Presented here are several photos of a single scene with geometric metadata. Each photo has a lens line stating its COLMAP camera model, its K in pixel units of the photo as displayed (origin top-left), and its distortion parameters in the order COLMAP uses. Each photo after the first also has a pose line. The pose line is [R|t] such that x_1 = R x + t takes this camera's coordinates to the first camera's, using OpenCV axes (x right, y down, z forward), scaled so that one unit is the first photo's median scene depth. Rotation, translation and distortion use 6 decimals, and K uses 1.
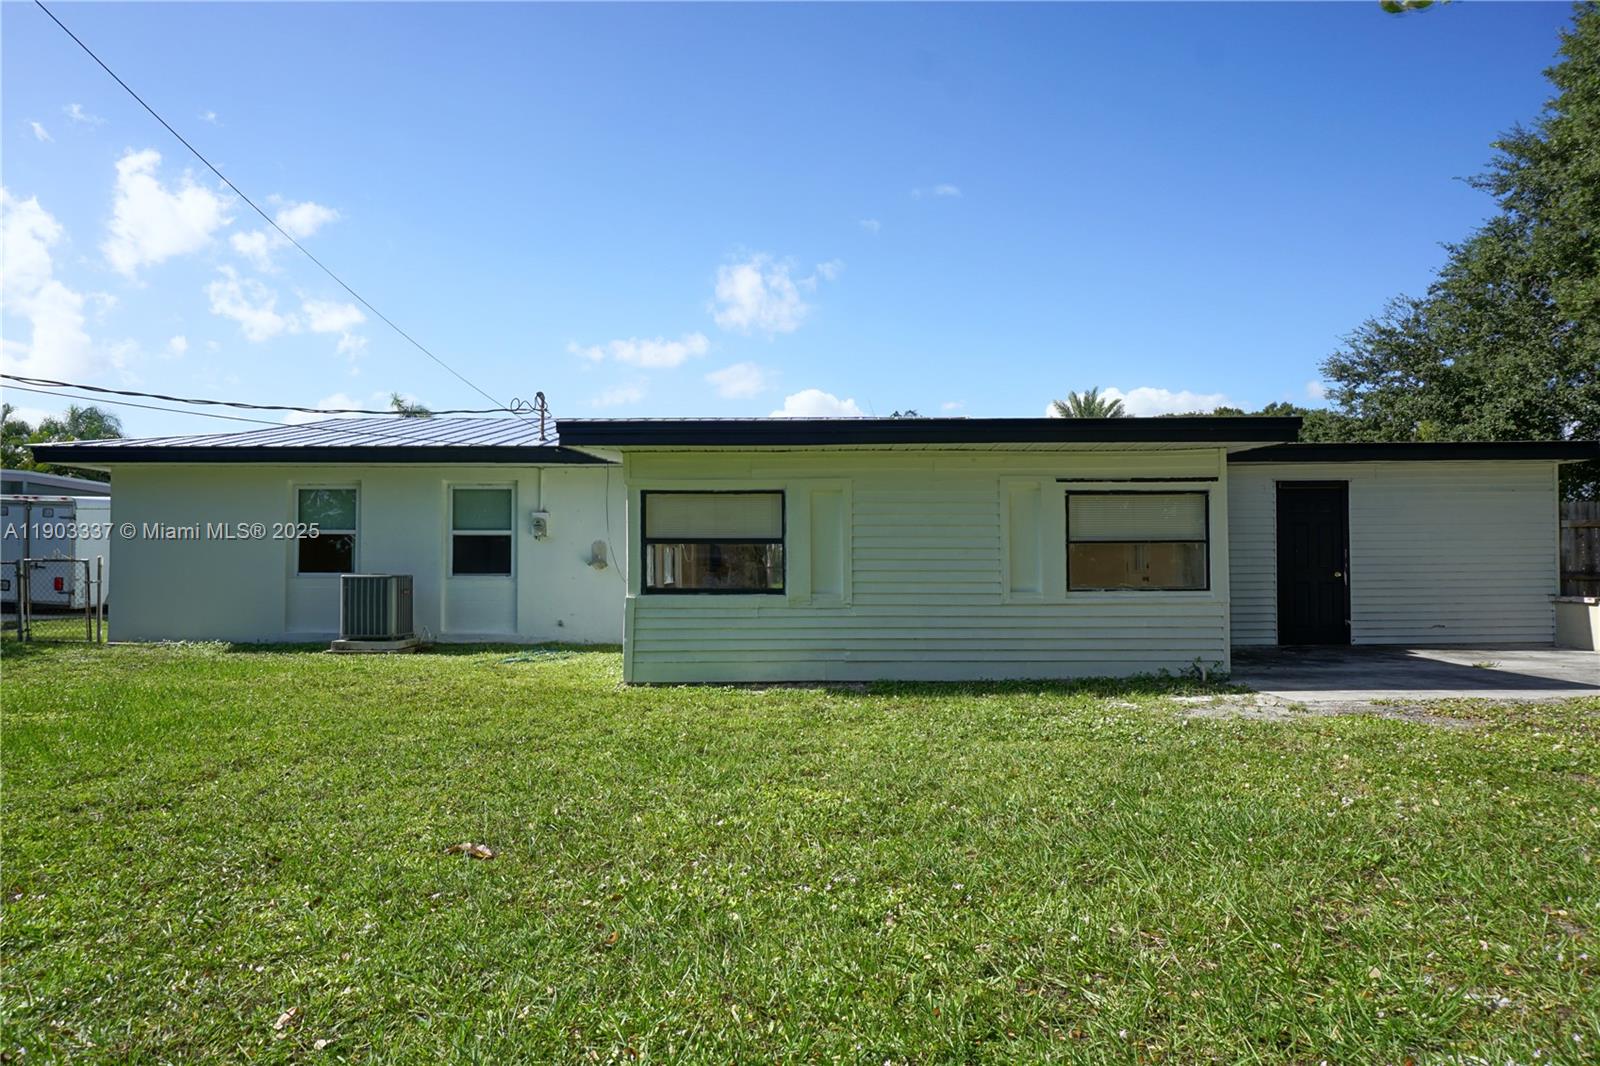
lens RADIAL K [[1044.8, 0, 799.3], [0, 1044.8, 536.0], [0, 0, 1]] dist [-0.036164, 0.025993]
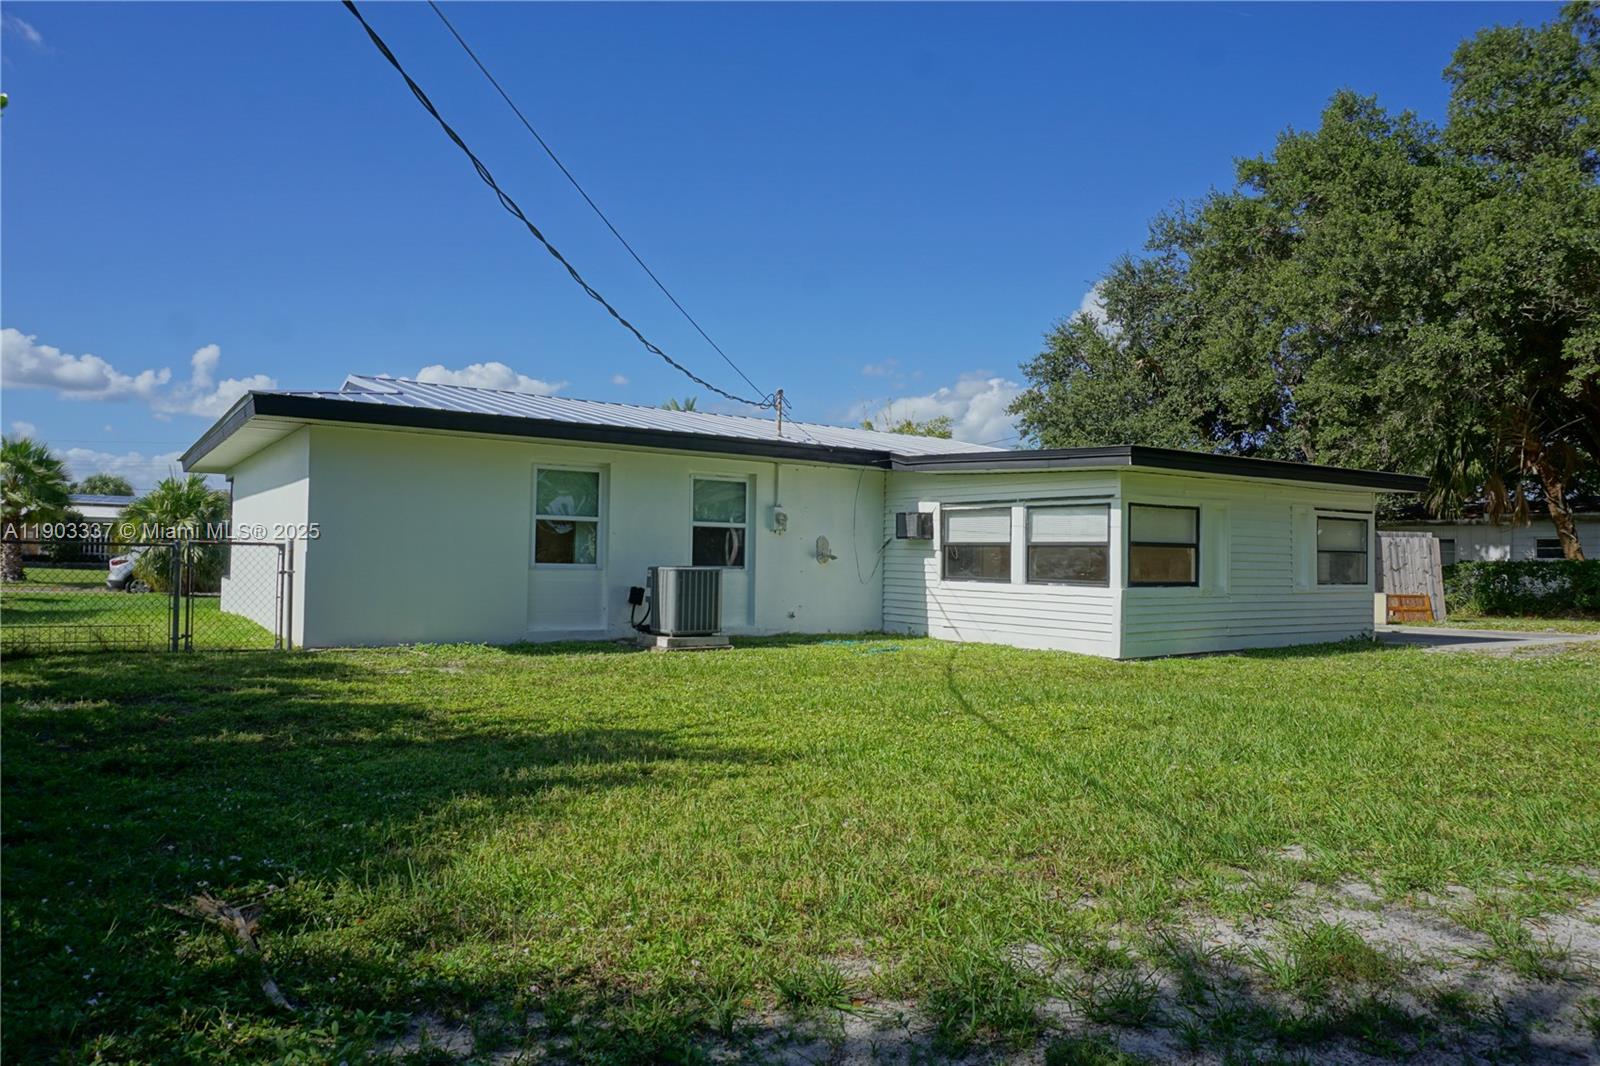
lens RADIAL K [[1044.8, 0, 800.2], [0, 1044.8, 531.0], [0, 0, 1]] dist [-0.036164, 0.025993]
pose [[0.814921, 0.029465, 0.578822, -0.821814], [-0.030853, 0.999496, -0.007441, 0.007594], [-0.578750, -0.011794, 0.815420, 0.155021]]
